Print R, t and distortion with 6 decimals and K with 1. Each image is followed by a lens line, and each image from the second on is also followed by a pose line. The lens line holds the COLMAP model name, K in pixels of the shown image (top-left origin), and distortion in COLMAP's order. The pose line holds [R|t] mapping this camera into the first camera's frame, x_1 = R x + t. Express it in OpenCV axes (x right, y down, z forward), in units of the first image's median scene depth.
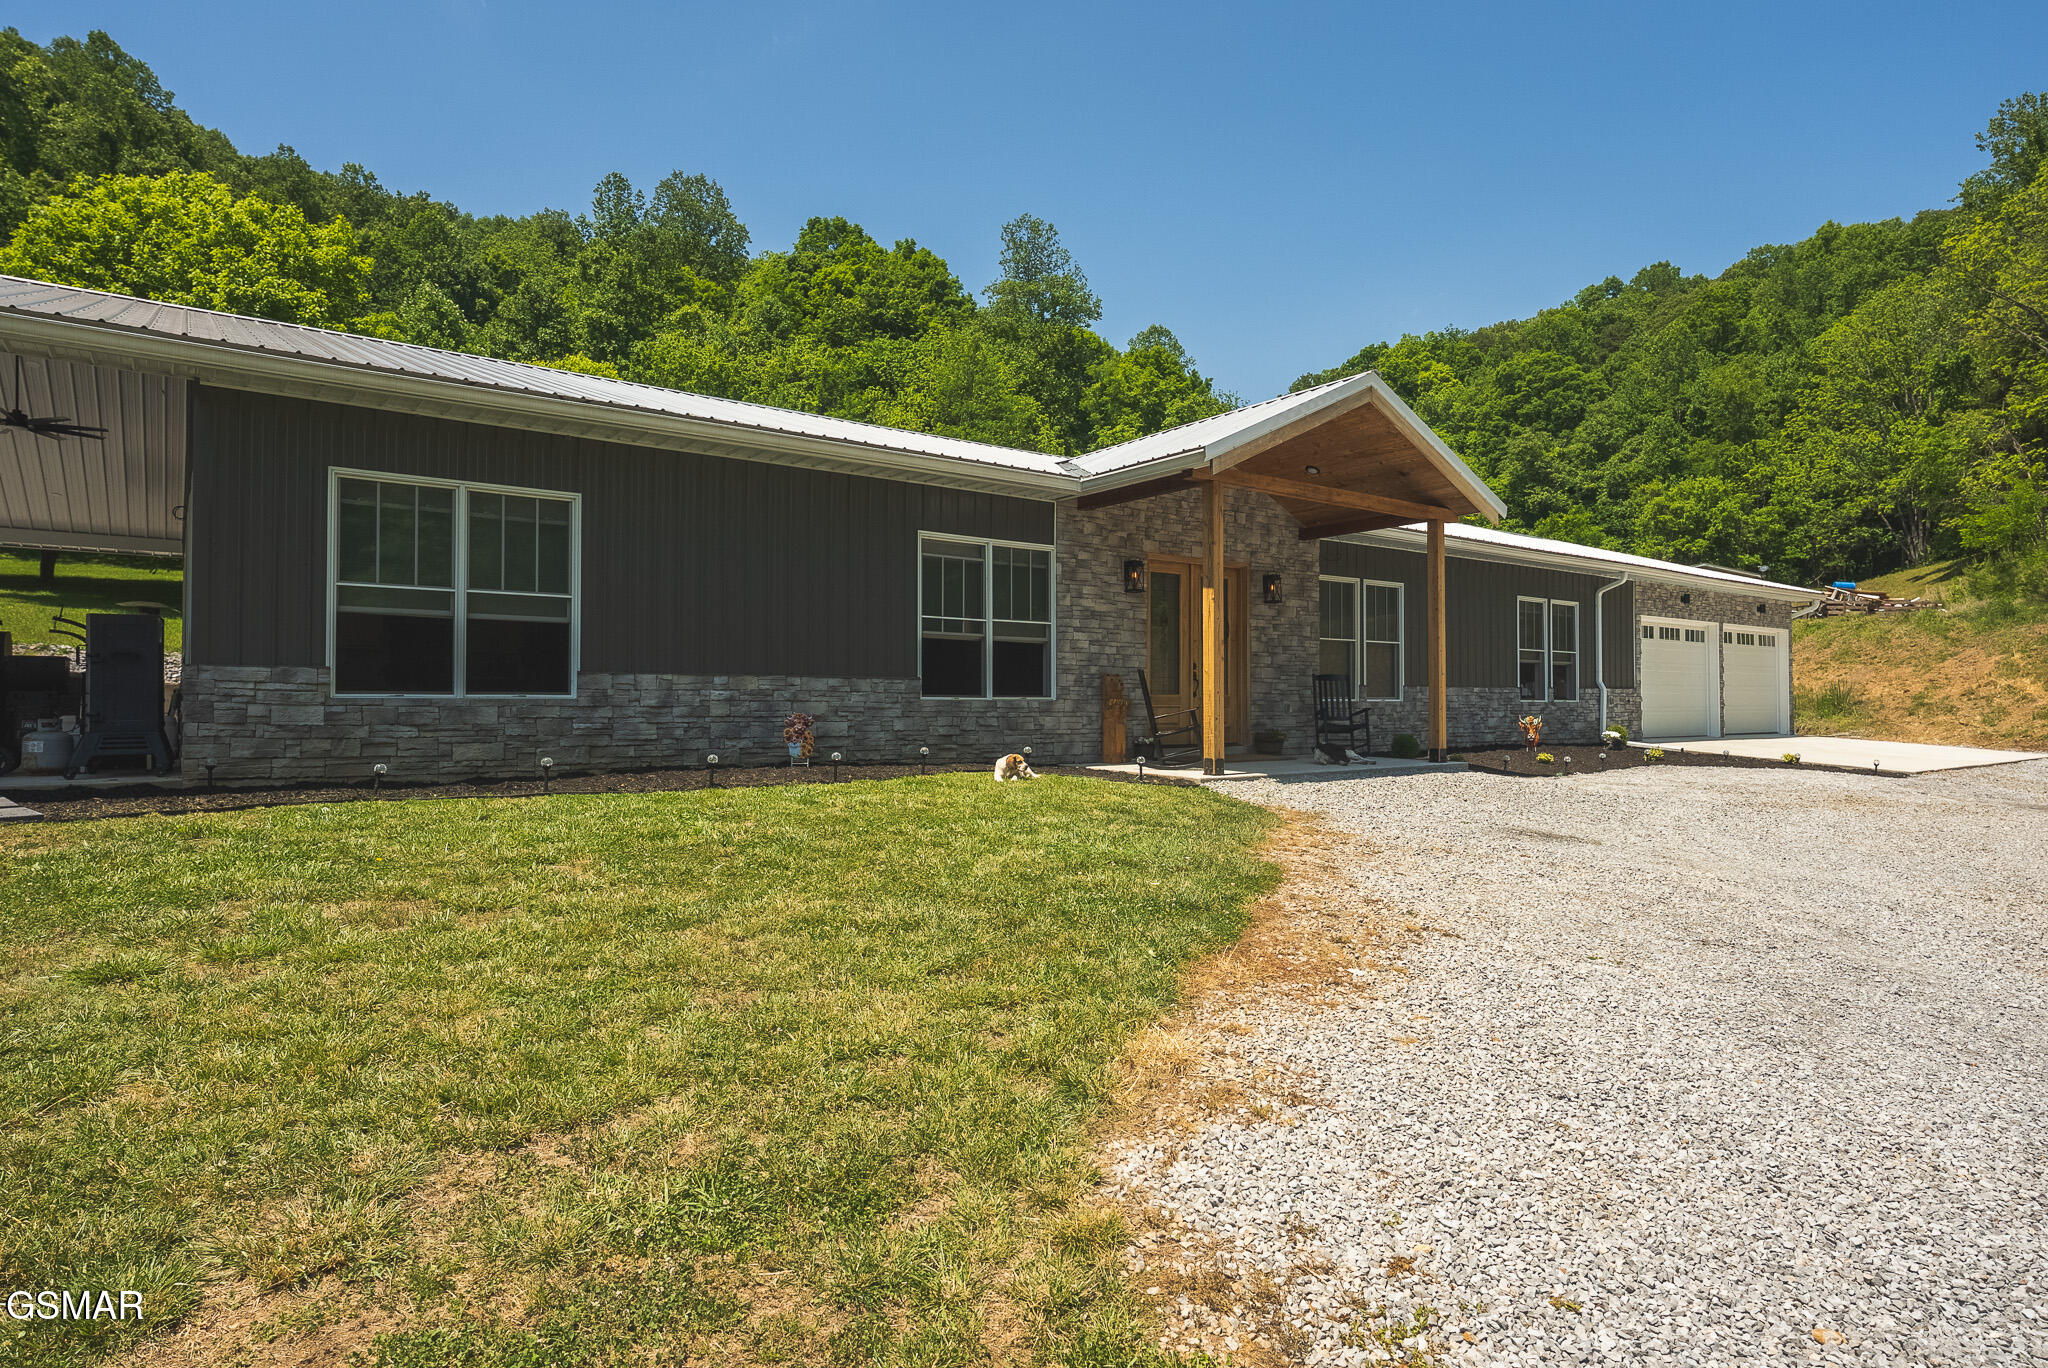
lens RADIAL K [[1139.4, 0, 1015.1], [0, 1139.4, 687.8], [0, 0, 1]] dist [0.009521, 0.000395]
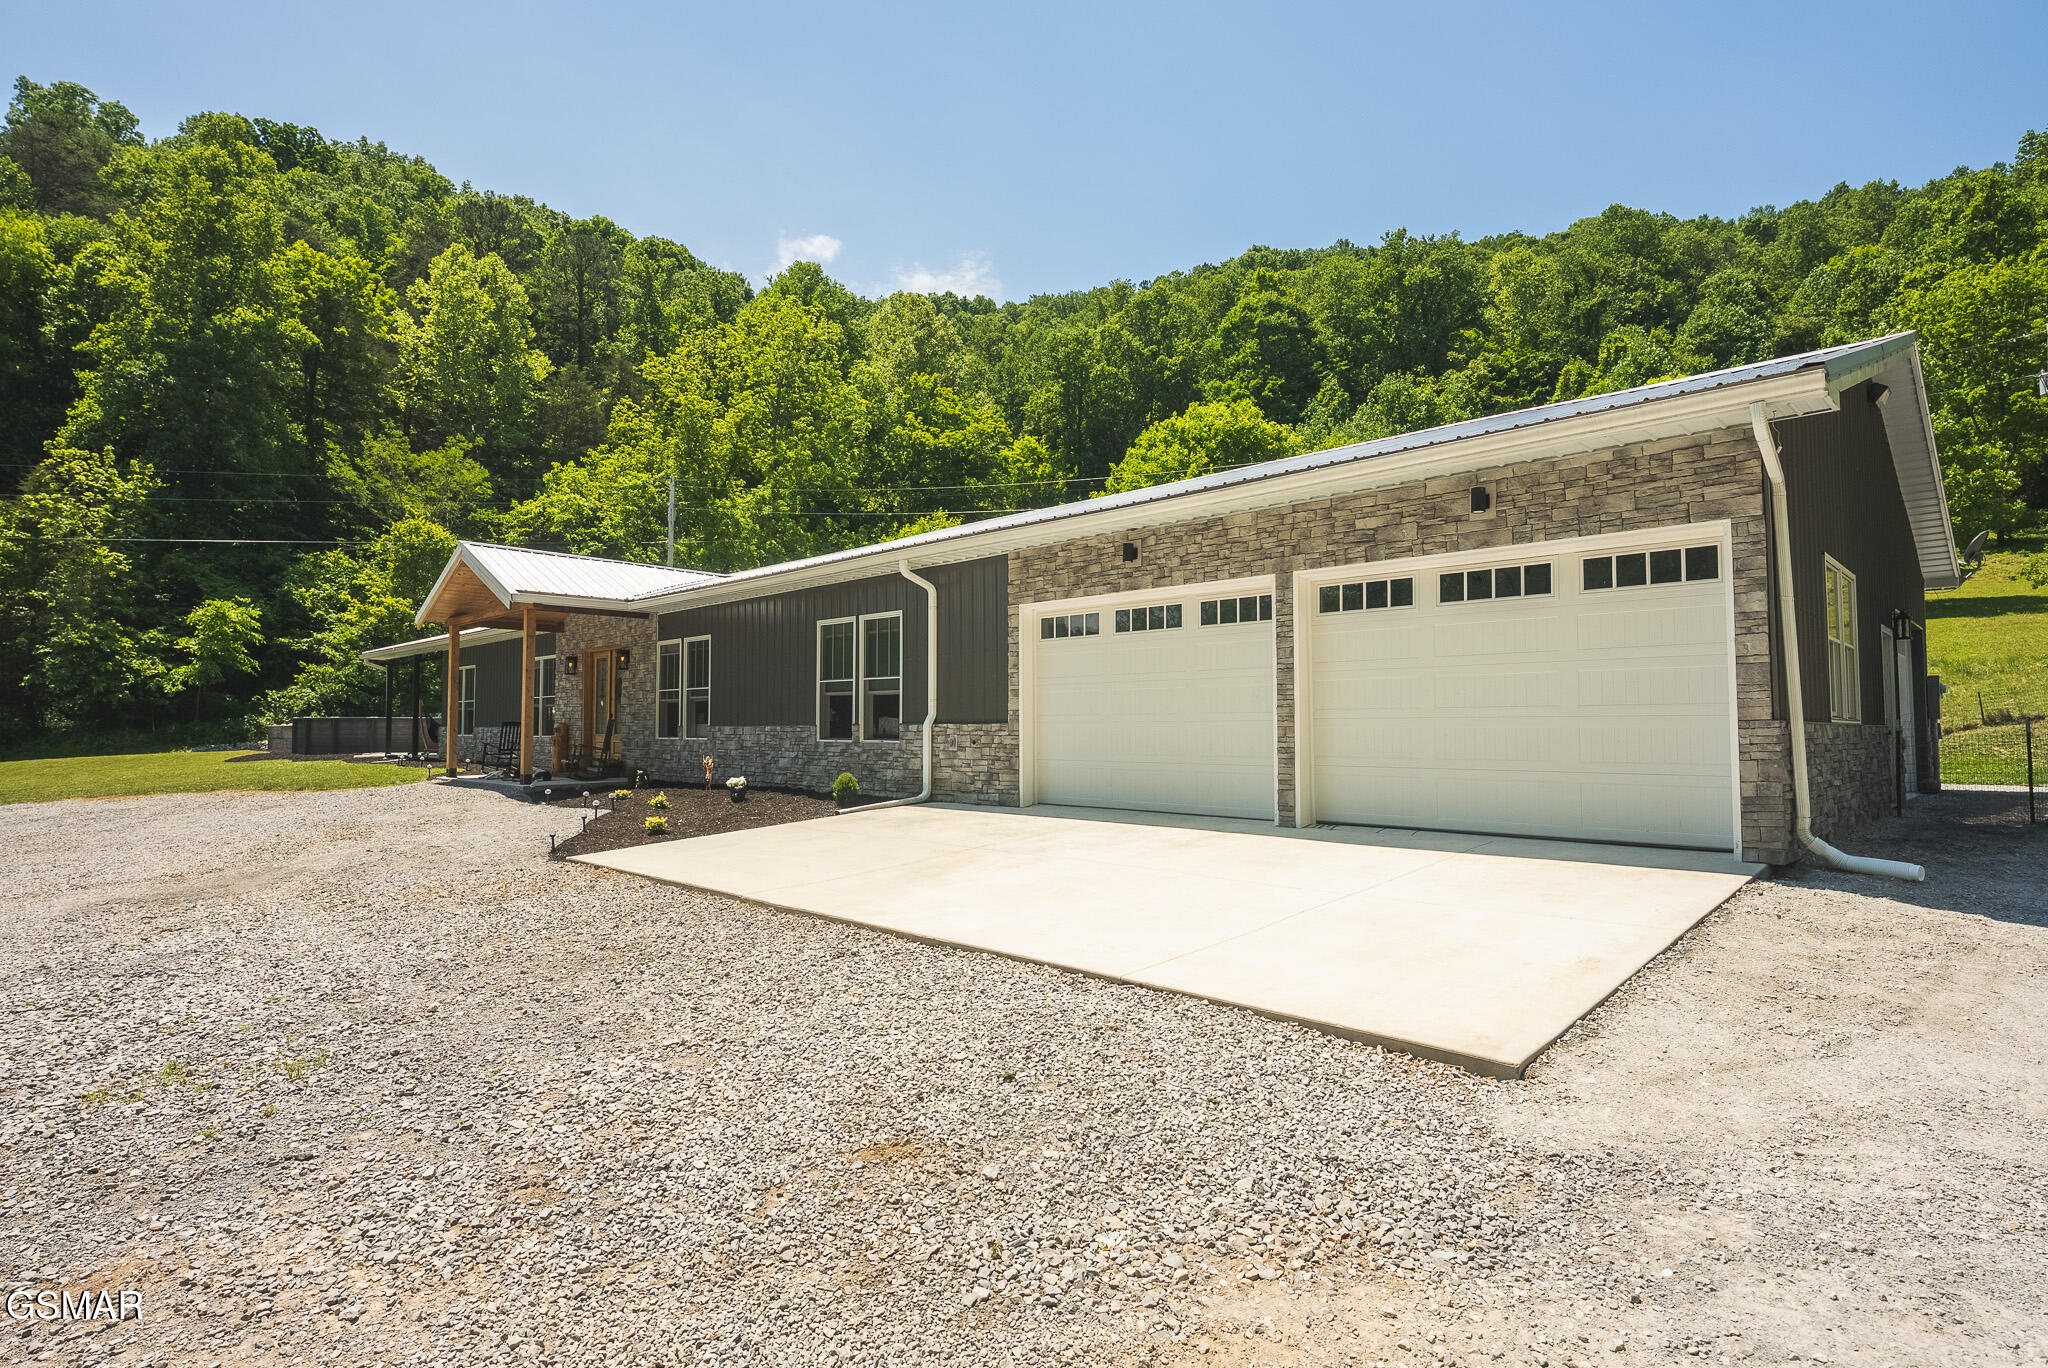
lens RADIAL K [[1021.6, 0, 1026.7], [0, 1021.6, 682.9], [0, 0, 1]] dist [-0.004228, -0.000219]
pose [[0.156711, -0.043132, -0.986702, 1.307202], [0.018109, 0.999003, -0.040793, 0.002410], [0.987478, -0.011475, 0.157336, 1.090051]]
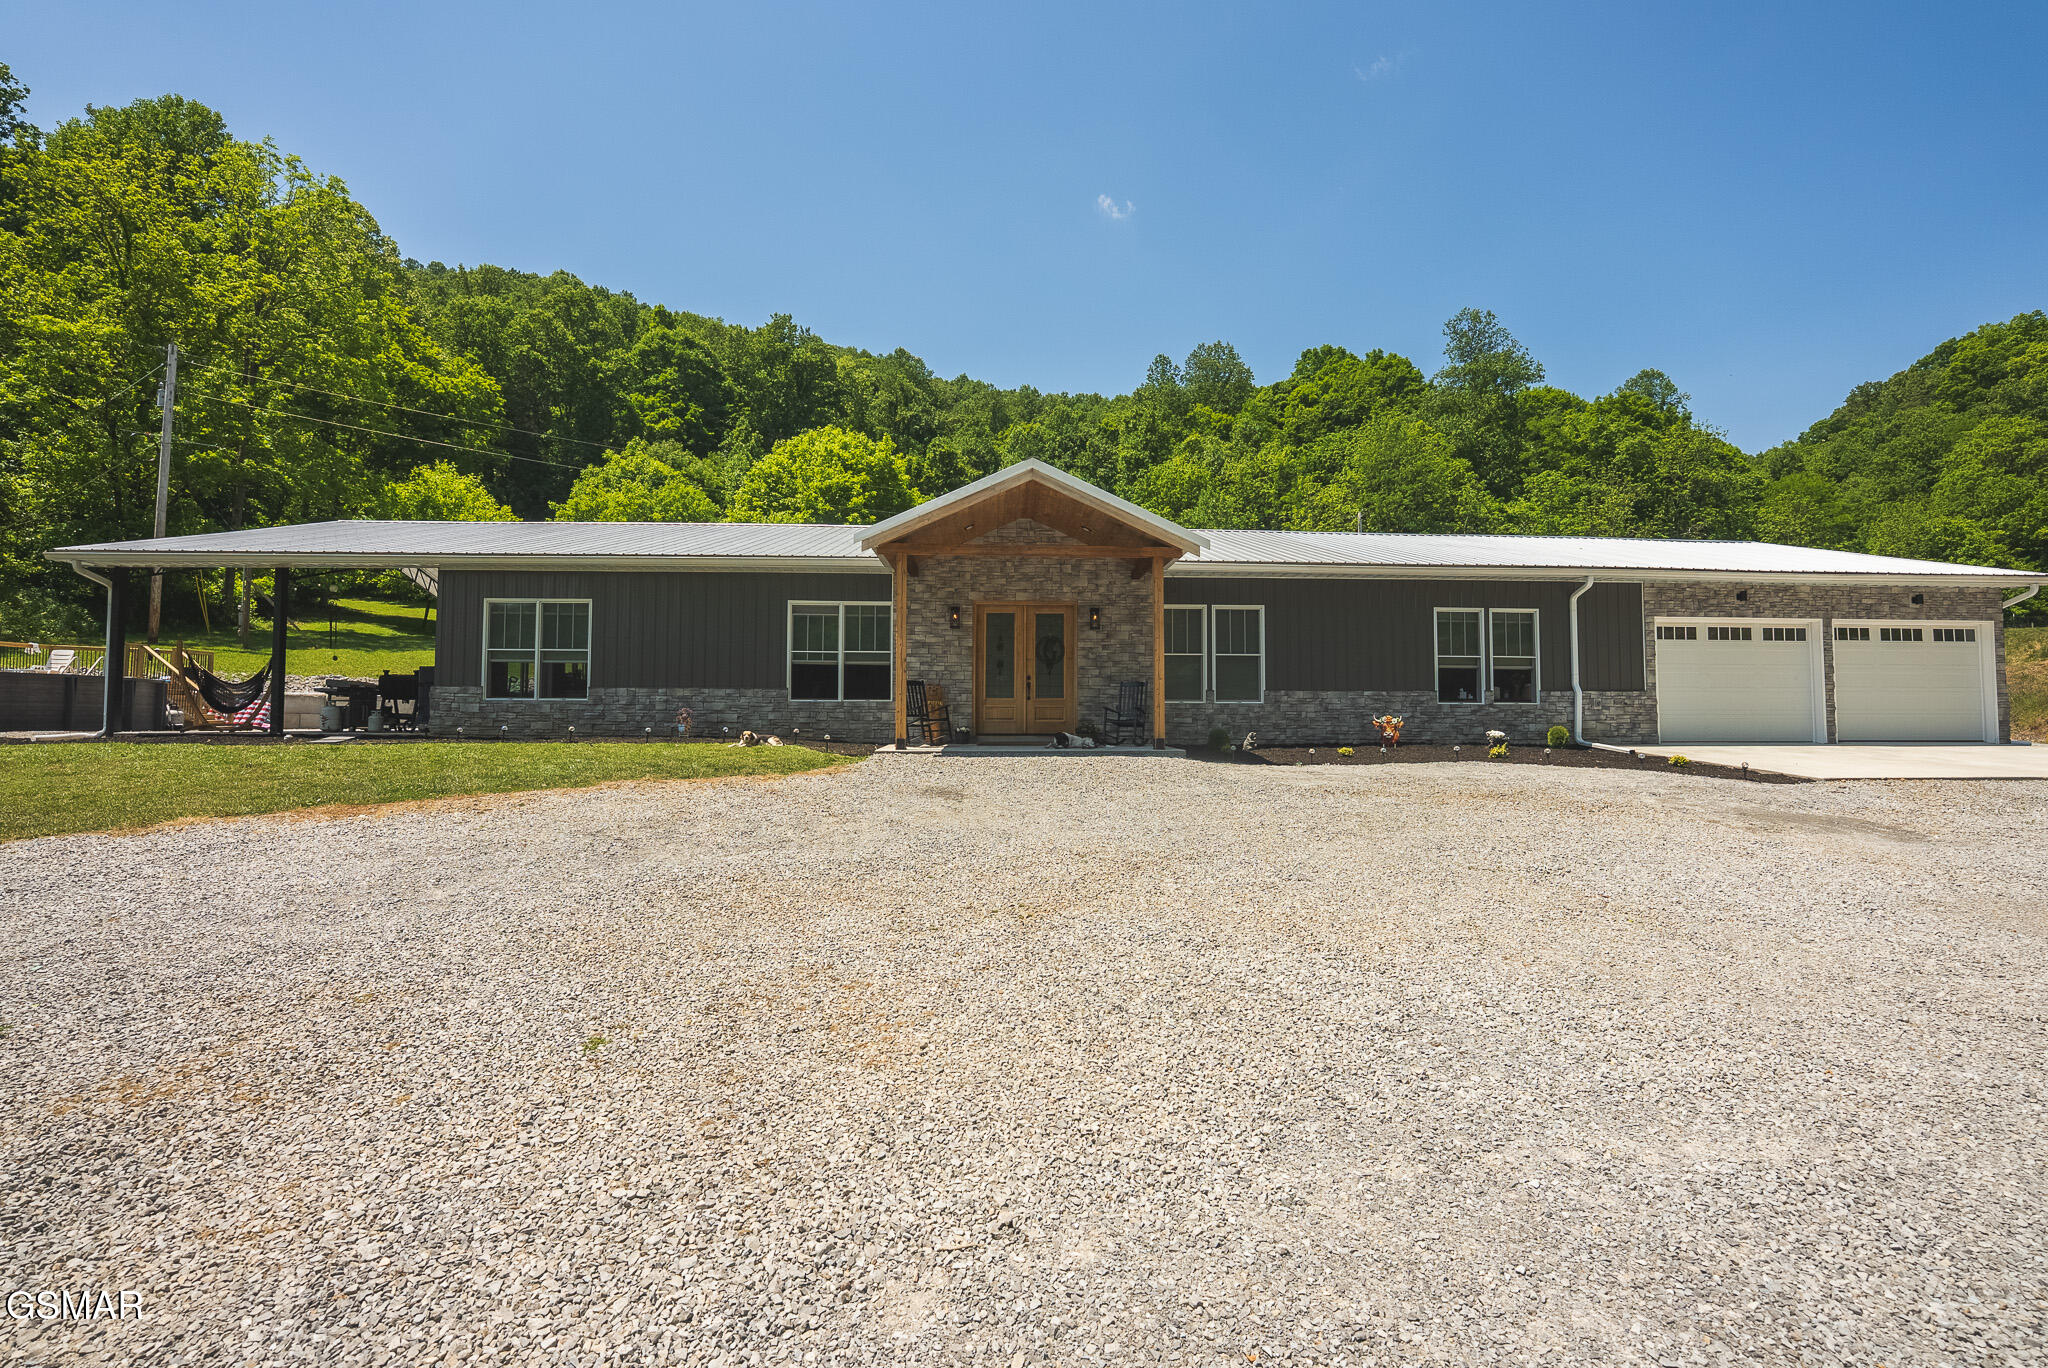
lens RADIAL K [[841.7, 0, 1021.2], [0, 841.7, 683.7], [0, 0, 1]] dist [-0.026704, 0.001825]
pose [[0.824877, -0.020243, -0.564950, 0.594627], [0.005197, 0.999588, -0.028230, 0.014160], [0.565288, 0.020350, 0.824642, 0.116569]]
